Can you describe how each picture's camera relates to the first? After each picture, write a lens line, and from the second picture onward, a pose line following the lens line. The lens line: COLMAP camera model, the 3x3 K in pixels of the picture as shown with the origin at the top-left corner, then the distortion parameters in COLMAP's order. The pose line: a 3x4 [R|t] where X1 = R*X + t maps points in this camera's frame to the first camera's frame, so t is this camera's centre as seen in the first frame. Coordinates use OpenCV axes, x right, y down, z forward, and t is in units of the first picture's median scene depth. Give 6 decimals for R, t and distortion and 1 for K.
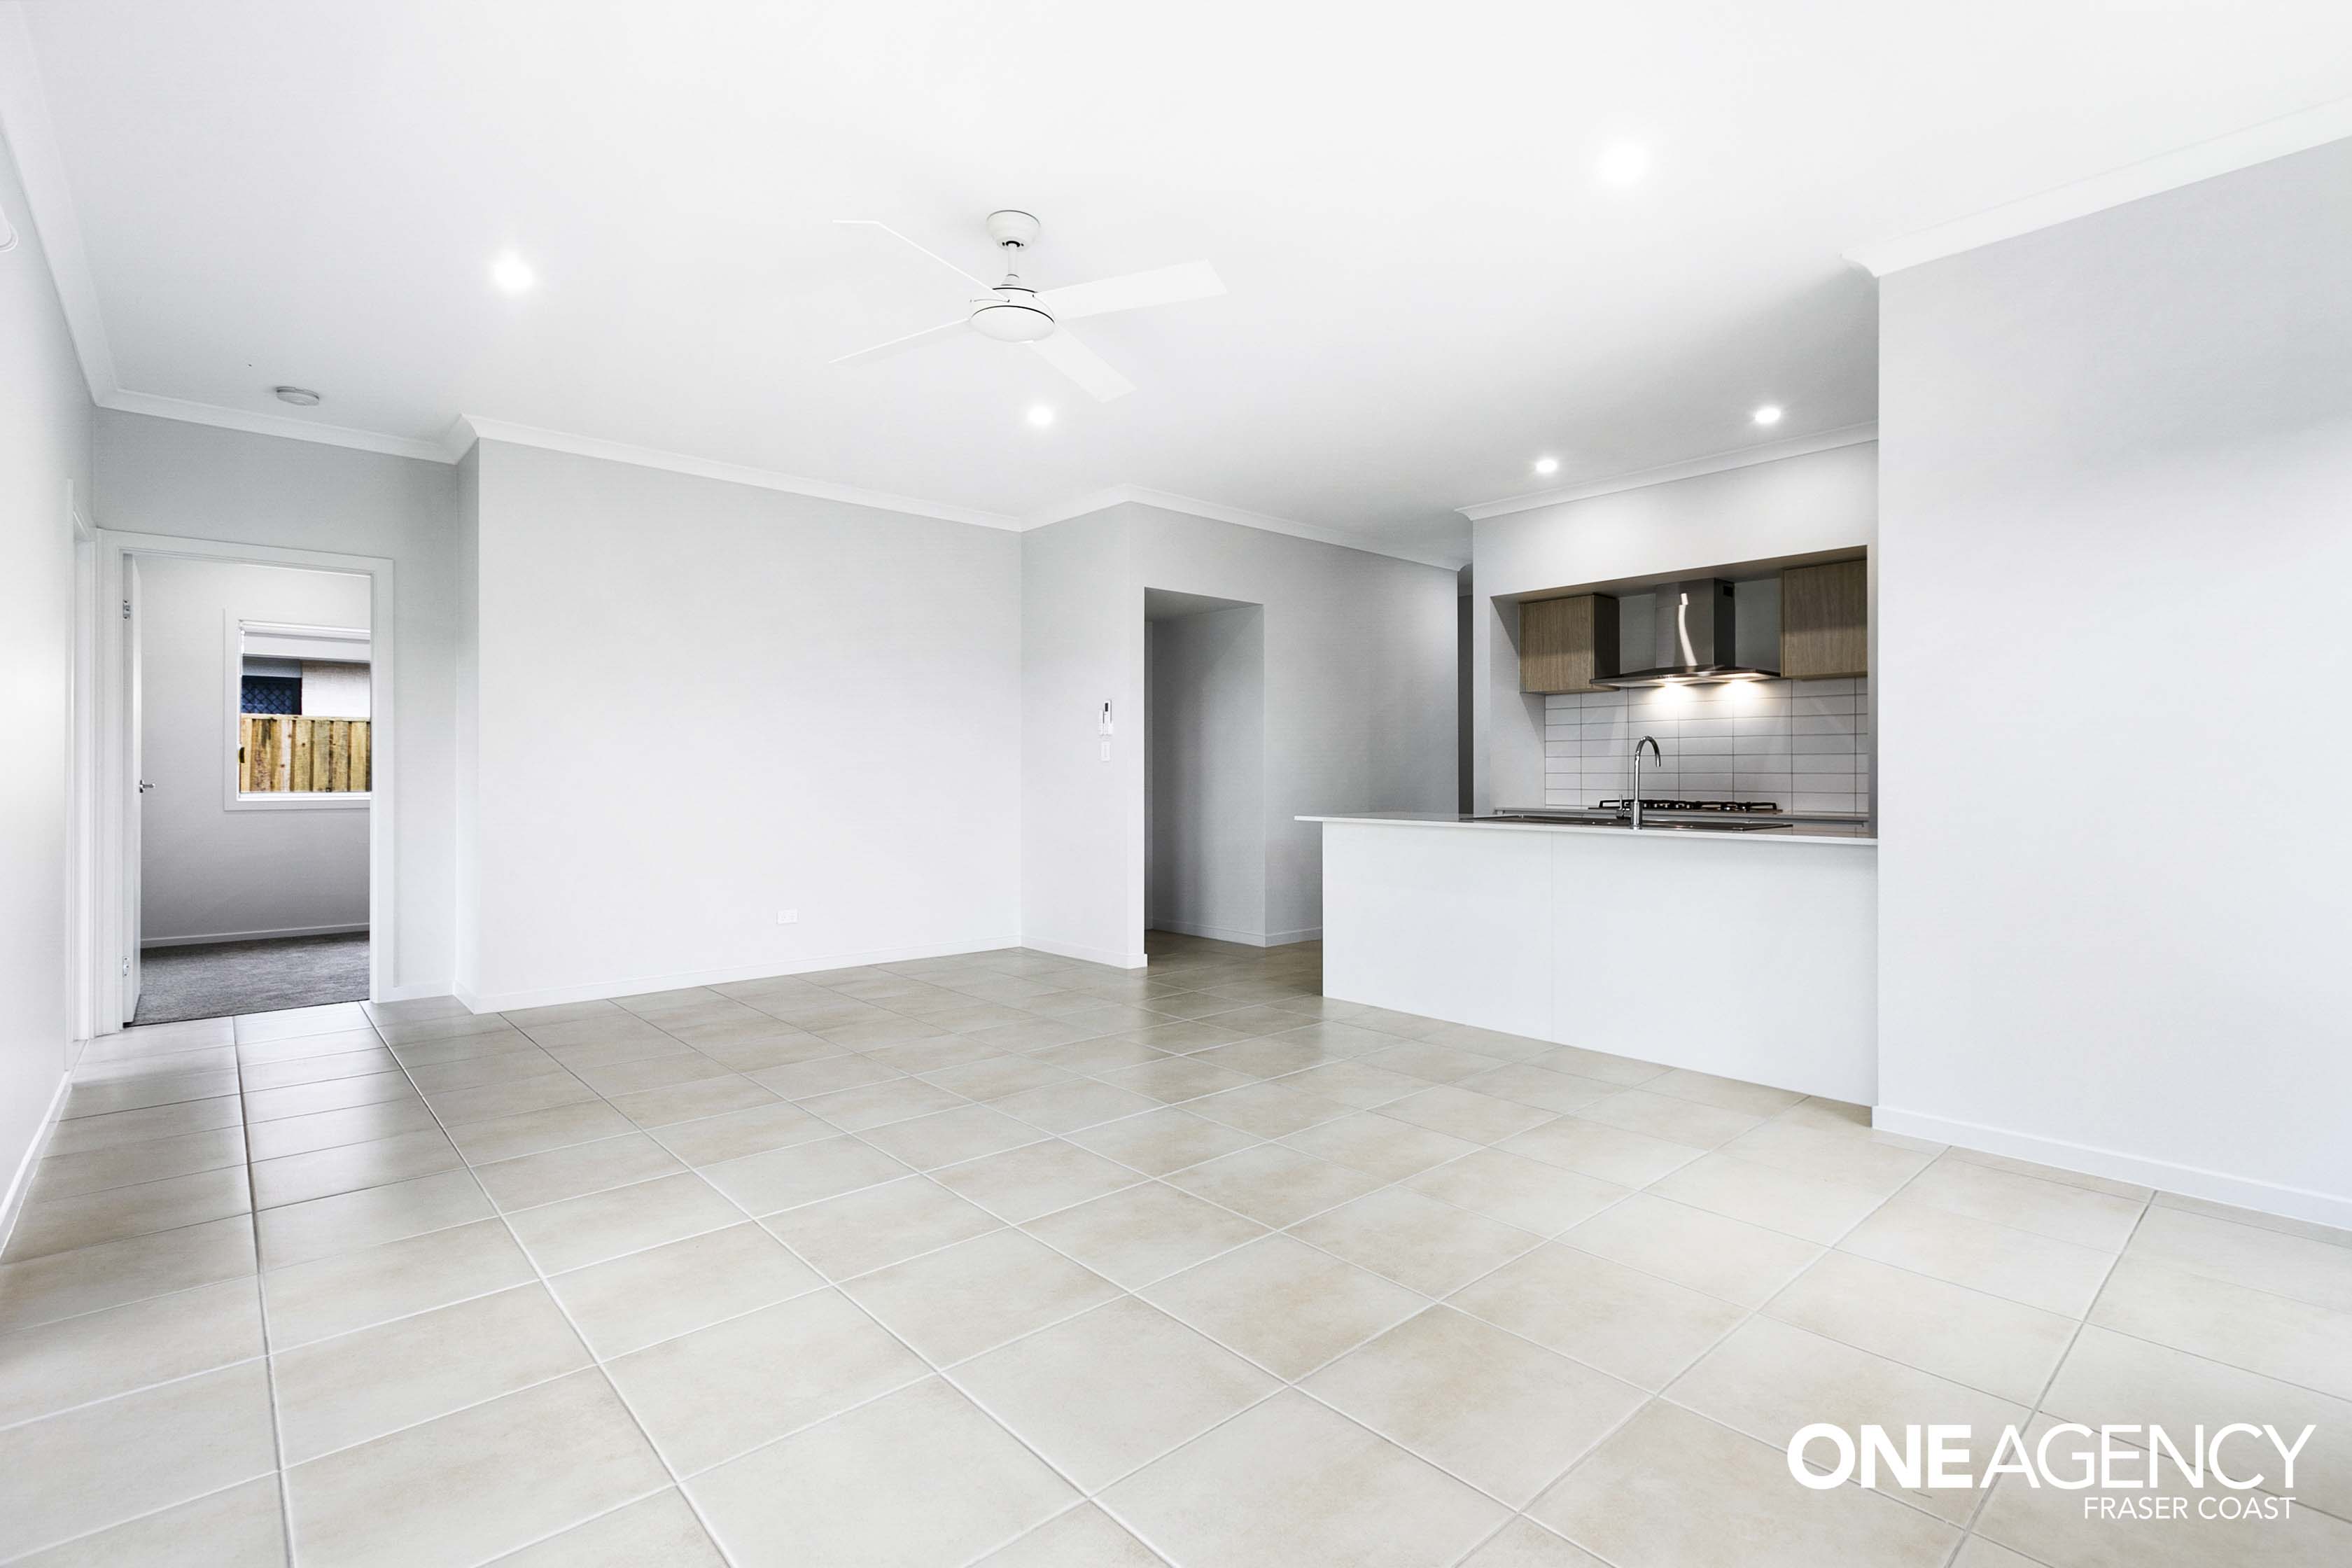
lens RADIAL K [[1065.7, 0, 1170.3], [0, 1065.7, 772.6], [0, 0, 1]] dist [0.003496, 0.000178]
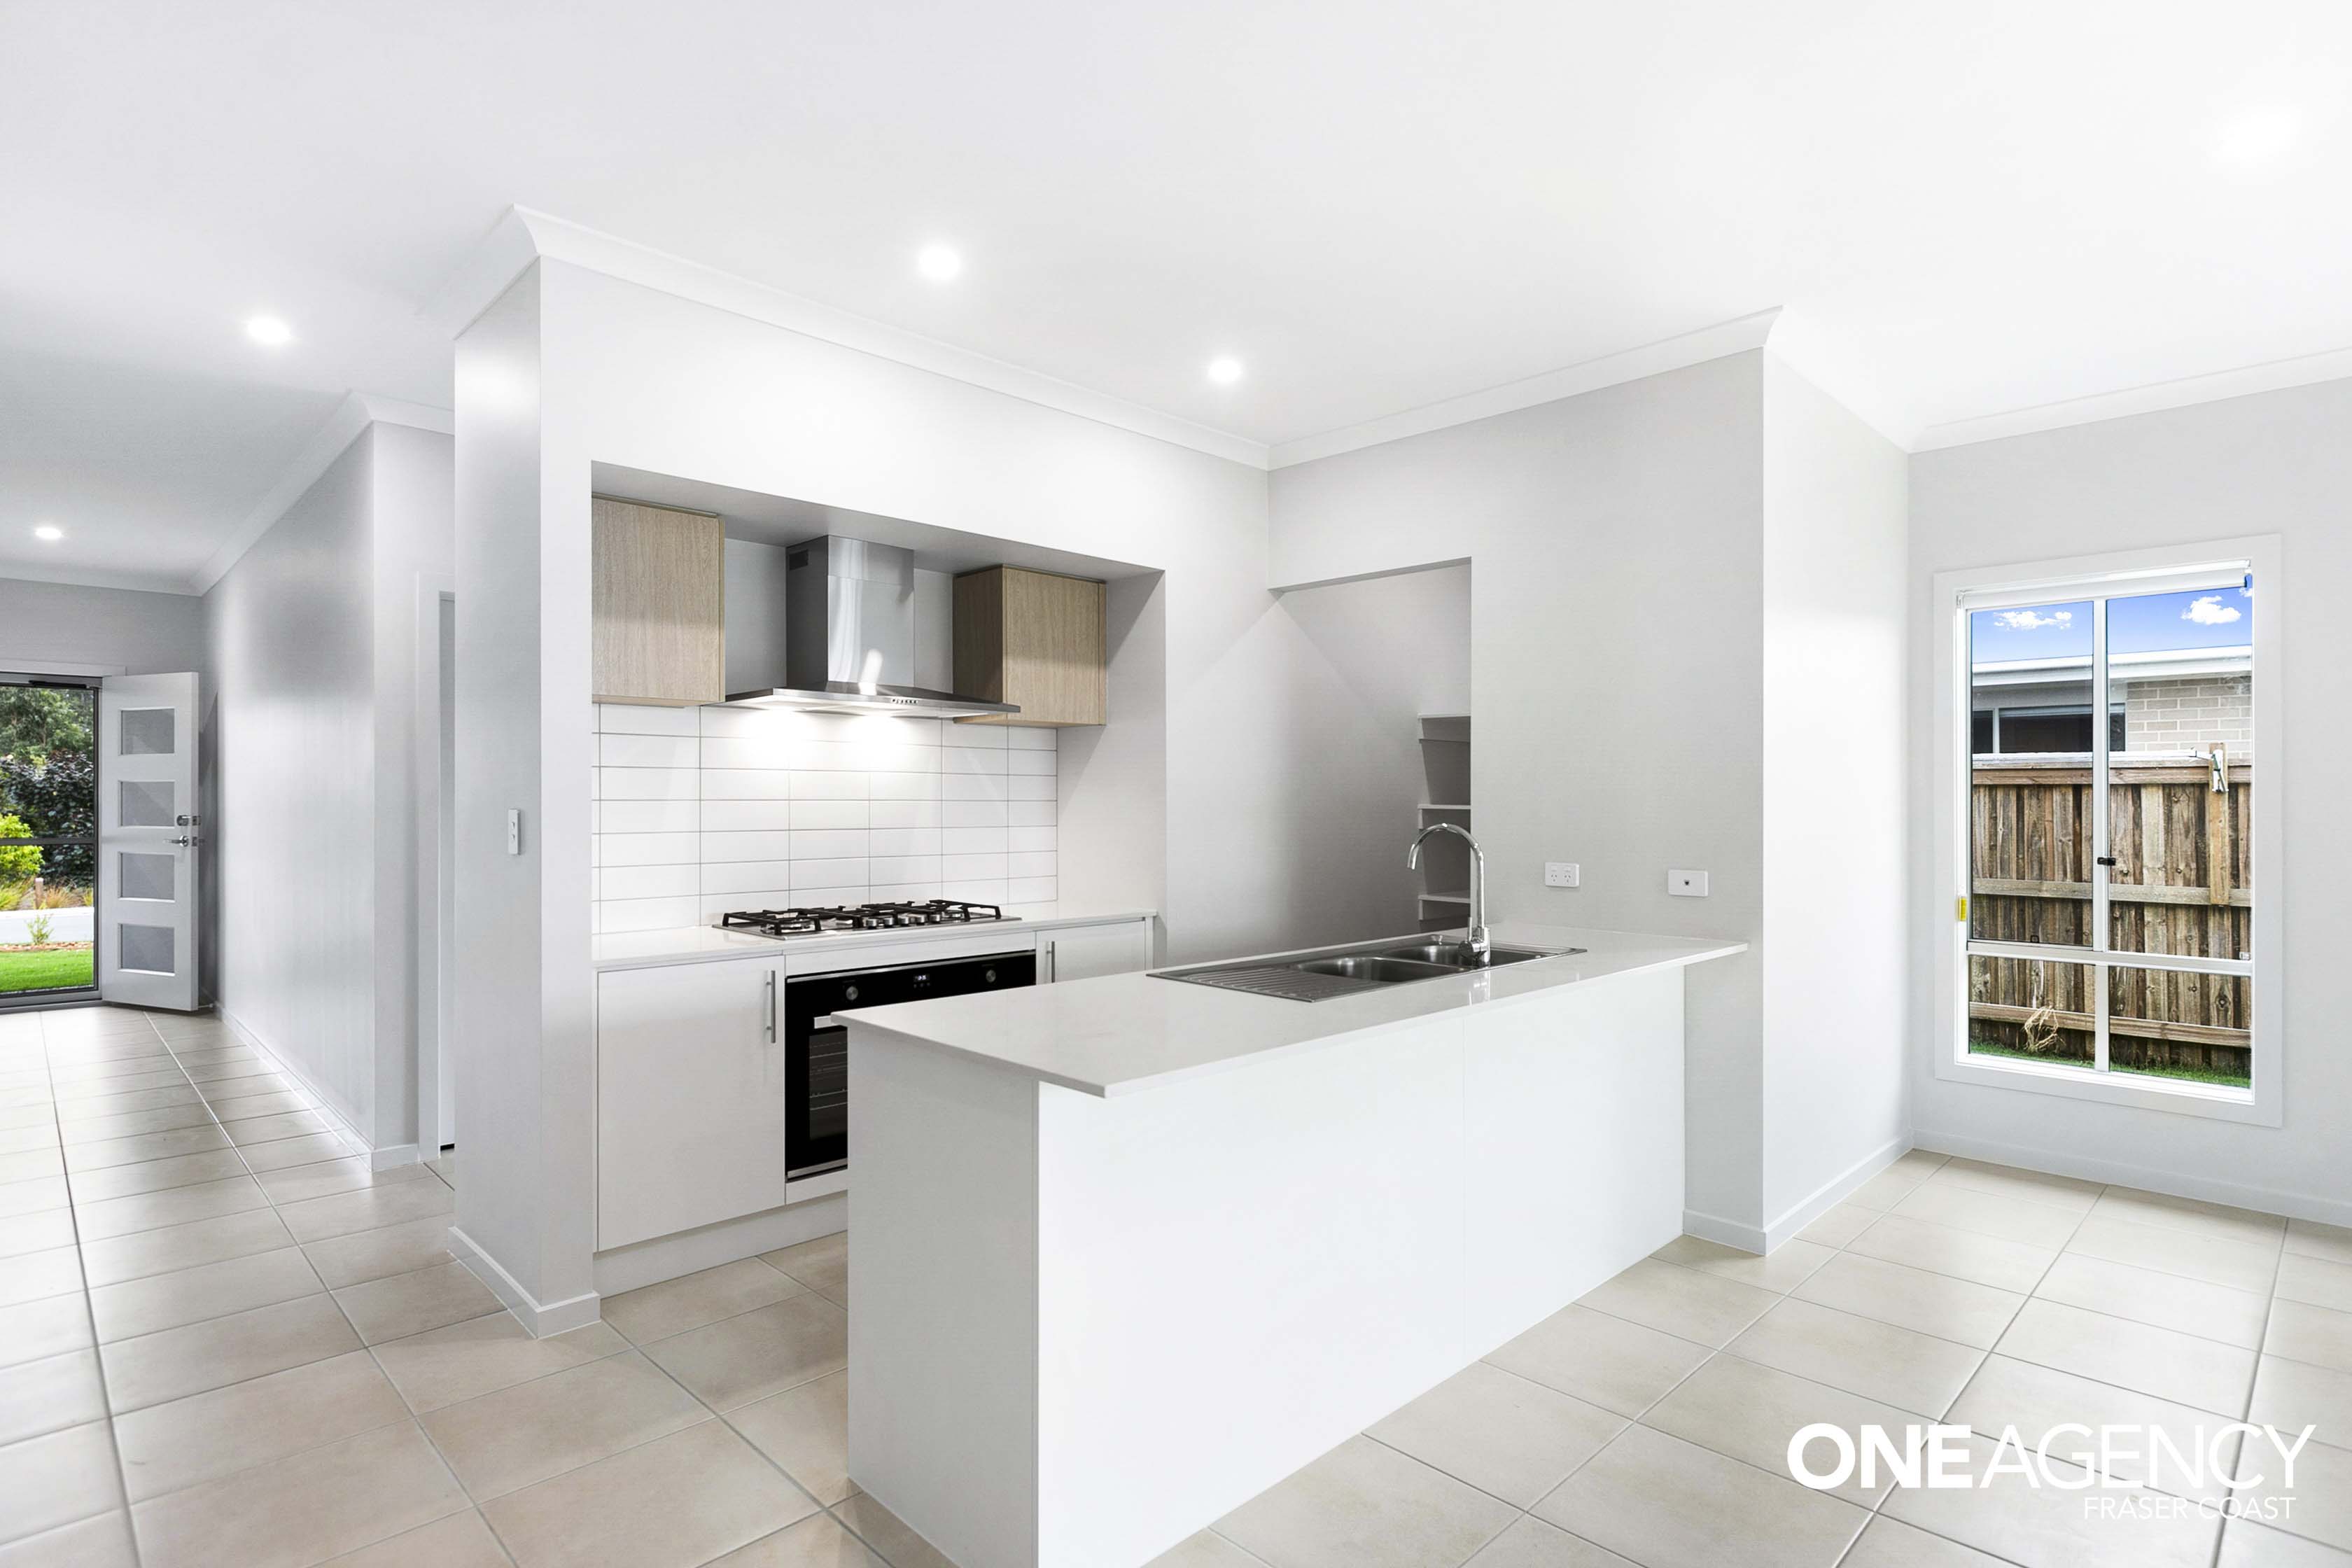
lens RADIAL K [[1191.7, 0, 1165.6], [0, 1191.7, 796.0], [0, 0, 1]] dist [0.004054, 0.000231]
pose [[-0.055372, 0.001946, 0.998464, -0.195960], [-0.001137, 0.999997, -0.002012, -0.035849], [-0.998465, -0.001247, -0.055370, 0.881108]]
